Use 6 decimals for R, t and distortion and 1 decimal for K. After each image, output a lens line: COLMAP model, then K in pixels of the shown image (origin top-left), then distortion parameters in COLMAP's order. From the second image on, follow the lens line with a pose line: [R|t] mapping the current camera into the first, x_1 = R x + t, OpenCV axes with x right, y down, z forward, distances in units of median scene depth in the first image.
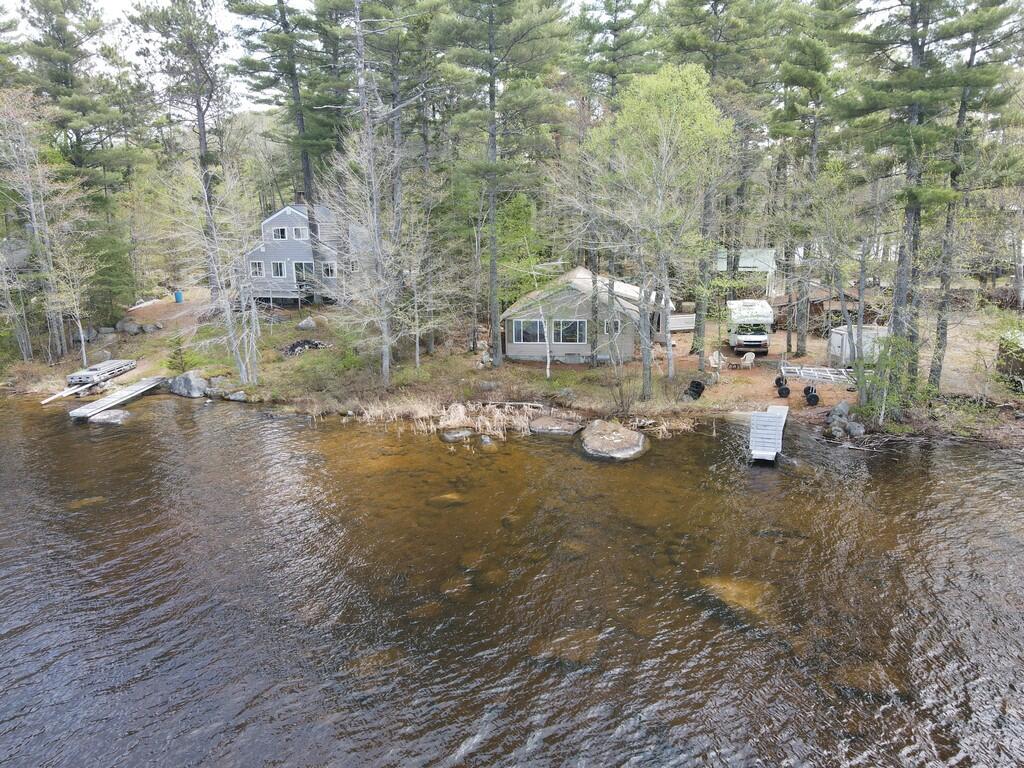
lens RADIAL K [[741.3, 0, 512.0], [0, 741.3, 384.0], [0, 0, 1]] dist [0.007101, 0.003510]
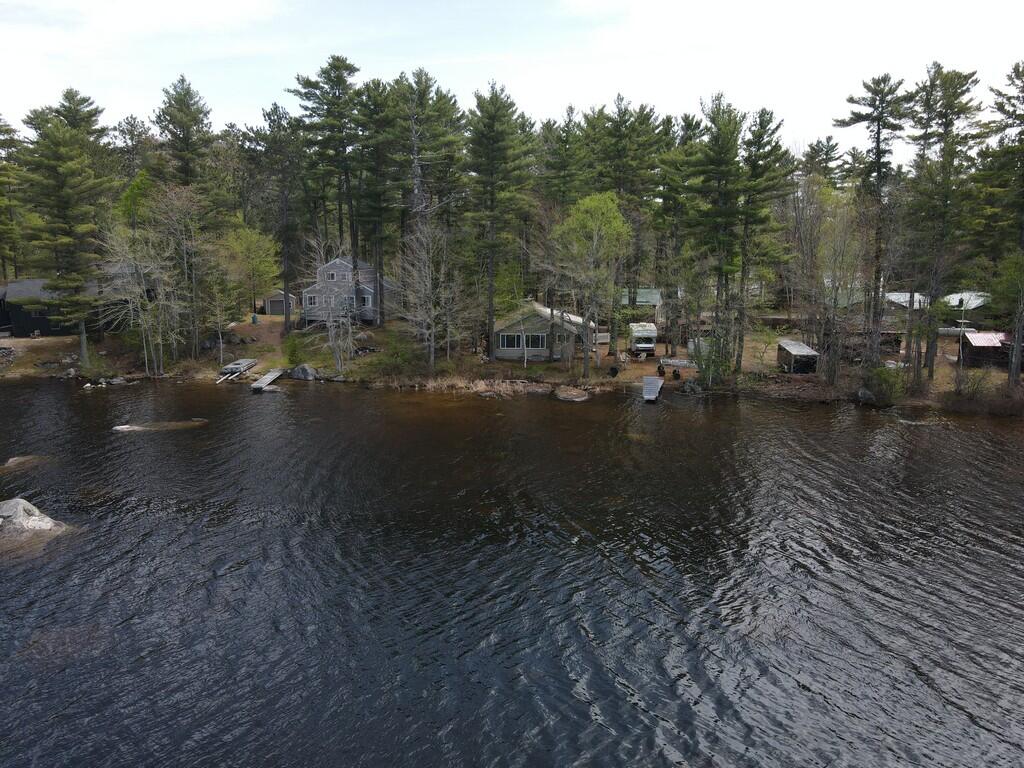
lens RADIAL K [[741.3, 0, 512.0], [0, 741.3, 384.0], [0, 0, 1]] dist [0.007101, 0.003510]
pose [[0.992009, -0.004615, 0.126085, -0.192849], [0.009910, 0.999093, -0.041404, 0.096732], [-0.125779, 0.042322, 0.991155, -0.644592]]
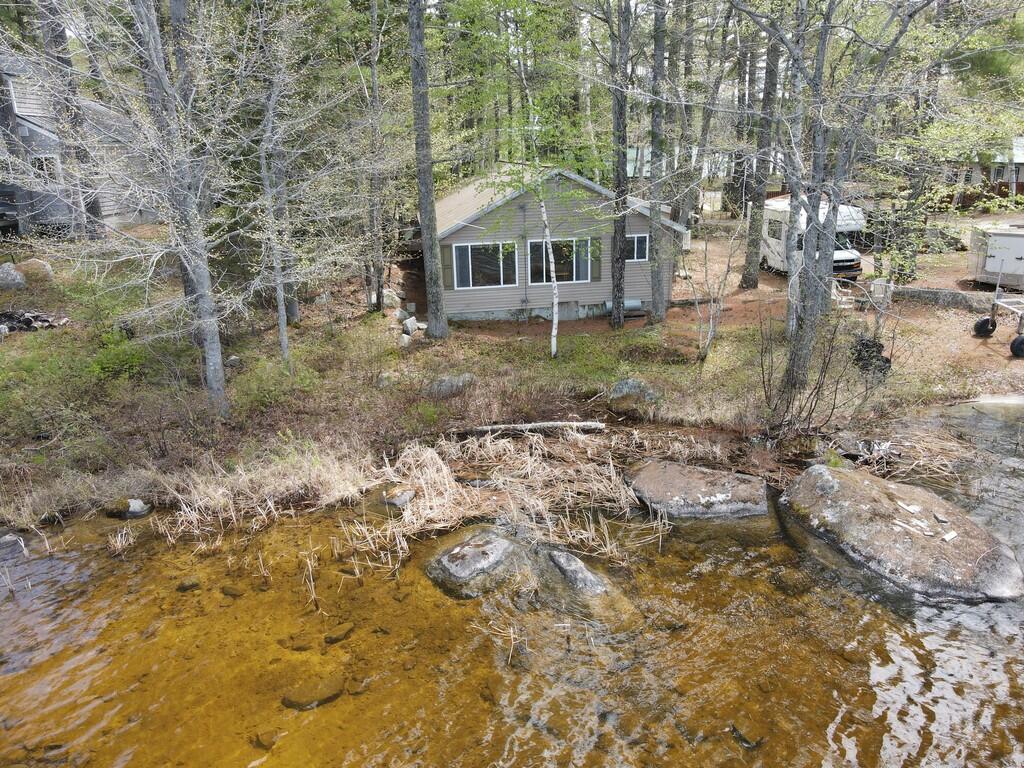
lens RADIAL K [[741.3, 0, 512.0], [0, 741.3, 384.0], [0, 0, 1]] dist [0.007101, 0.003510]
pose [[0.958469, -0.099773, 0.267176, -0.116977], [0.078644, 0.992951, 0.088677, -0.035315], [-0.274140, -0.063983, 0.959559, 0.530702]]
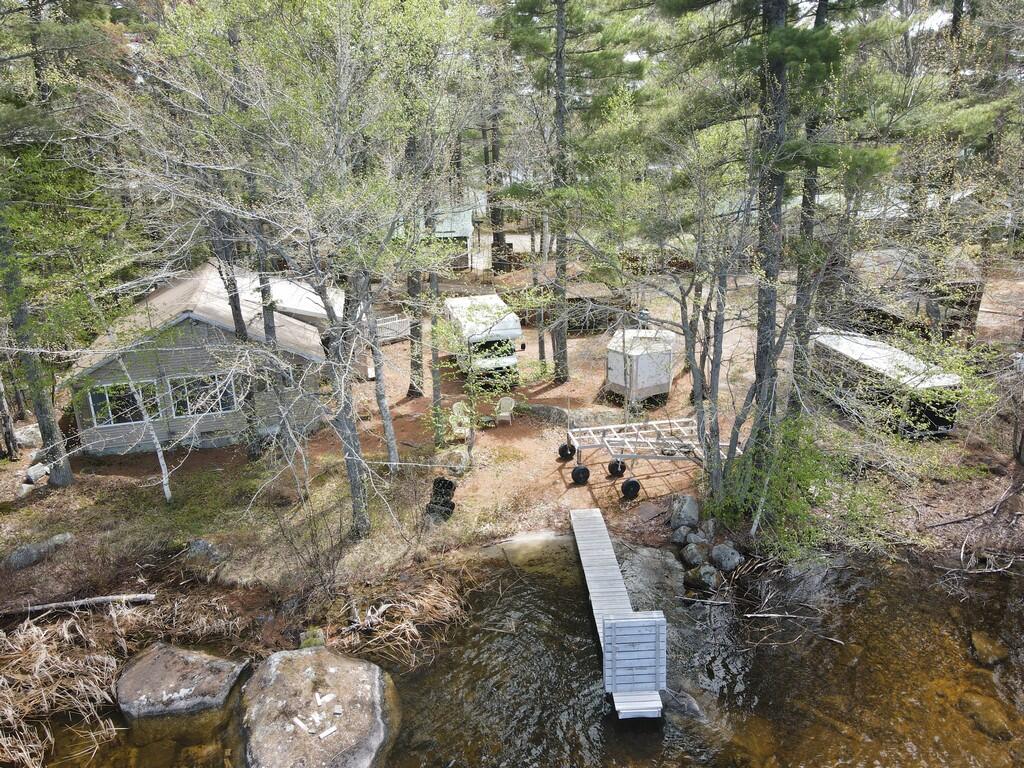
lens RADIAL K [[741.3, 0, 512.0], [0, 741.3, 384.0], [0, 0, 1]] dist [0.007101, 0.003510]
pose [[0.903928, -0.136480, 0.405325, 0.067763], [0.105829, 0.989621, 0.097210, -0.117937], [-0.414385, -0.044975, 0.908990, 0.421890]]
